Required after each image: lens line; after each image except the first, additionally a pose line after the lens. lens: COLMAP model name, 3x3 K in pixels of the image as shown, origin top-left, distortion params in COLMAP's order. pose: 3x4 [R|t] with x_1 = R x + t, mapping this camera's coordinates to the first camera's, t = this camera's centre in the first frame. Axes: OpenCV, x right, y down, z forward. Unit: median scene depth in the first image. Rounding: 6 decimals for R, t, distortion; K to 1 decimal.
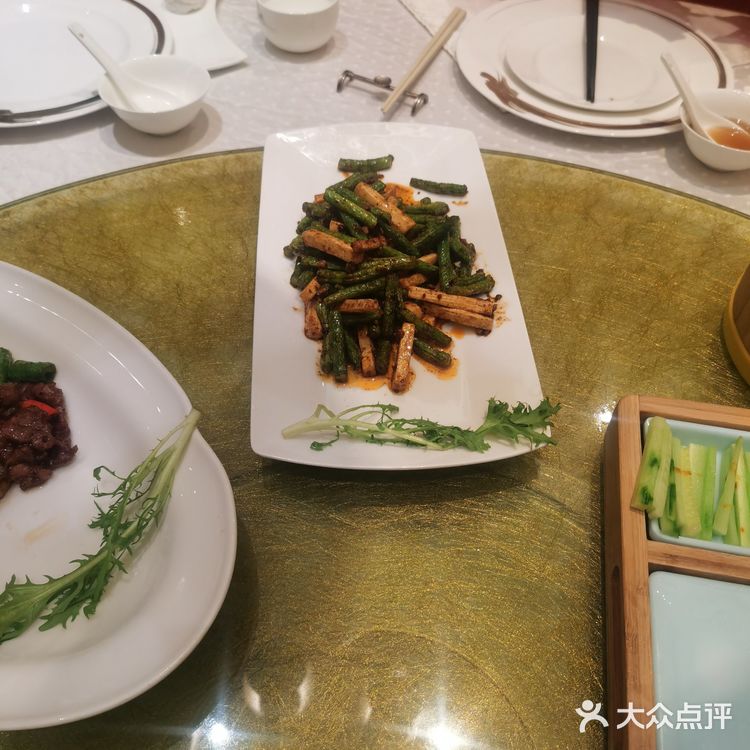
lens RADIAL K [[728.0, 0, 375.0], [0, 728.0, 375.0], [0, 0, 1]] dist [0.011055, -0.024643]
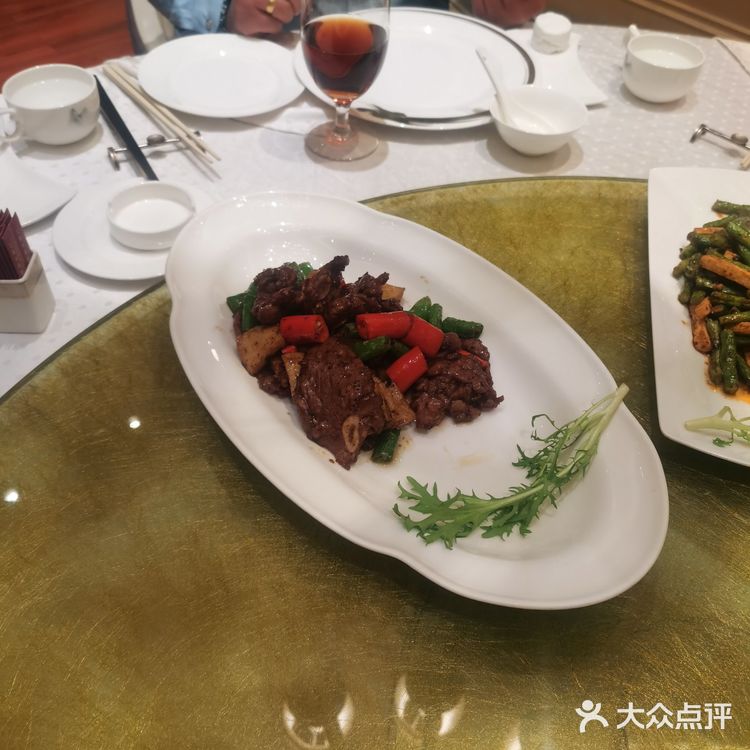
lens RADIAL K [[741.4, 0, 375.0], [0, 741.4, 375.0], [0, 0, 1]] dist [0.017609, -0.089200]
pose [[0.962867, 0.204280, -0.176511, -0.343747], [-0.215698, 0.975284, -0.047911, 0.140068], [0.162361, 0.084205, 0.983132, -0.164544]]
